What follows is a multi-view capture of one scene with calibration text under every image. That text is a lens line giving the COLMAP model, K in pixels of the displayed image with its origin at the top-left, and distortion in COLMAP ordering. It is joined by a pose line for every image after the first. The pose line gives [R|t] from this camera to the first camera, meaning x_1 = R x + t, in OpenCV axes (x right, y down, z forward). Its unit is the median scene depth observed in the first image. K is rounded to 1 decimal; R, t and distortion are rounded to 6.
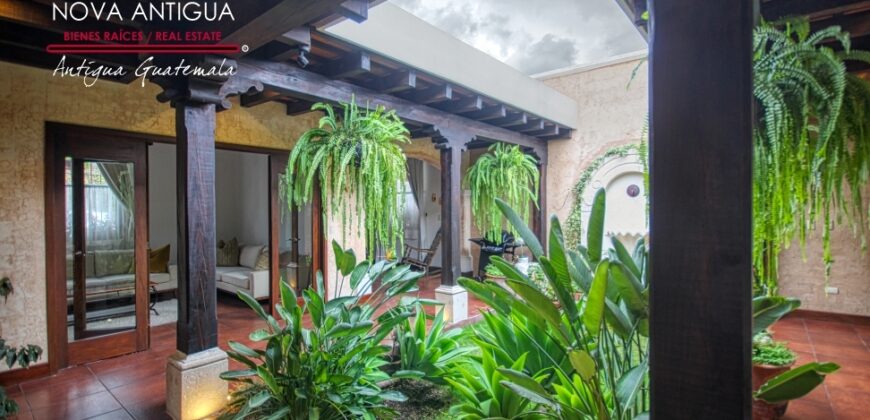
lens RADIAL K [[399.6, 0, 446.8], [0, 399.6, 211.5], [0, 0, 1]] dist [0.000948, 0.000028]
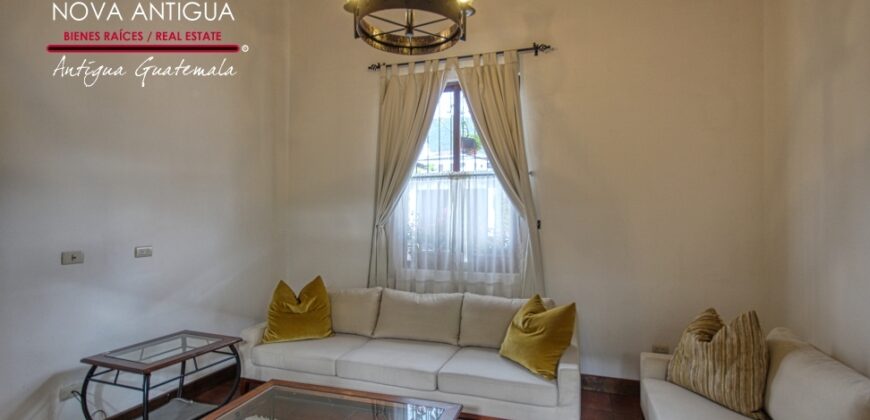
lens RADIAL K [[399.6, 0, 446.8], [0, 399.6, 211.5], [0, 0, 1]] dist [0.000948, 0.000028]
pose [[0.354393, 0.003267, -0.935091, -0.365264], [-0.015180, 0.999882, -0.002260, -0.010778], [0.934973, 0.014995, 0.354401, 0.750311]]
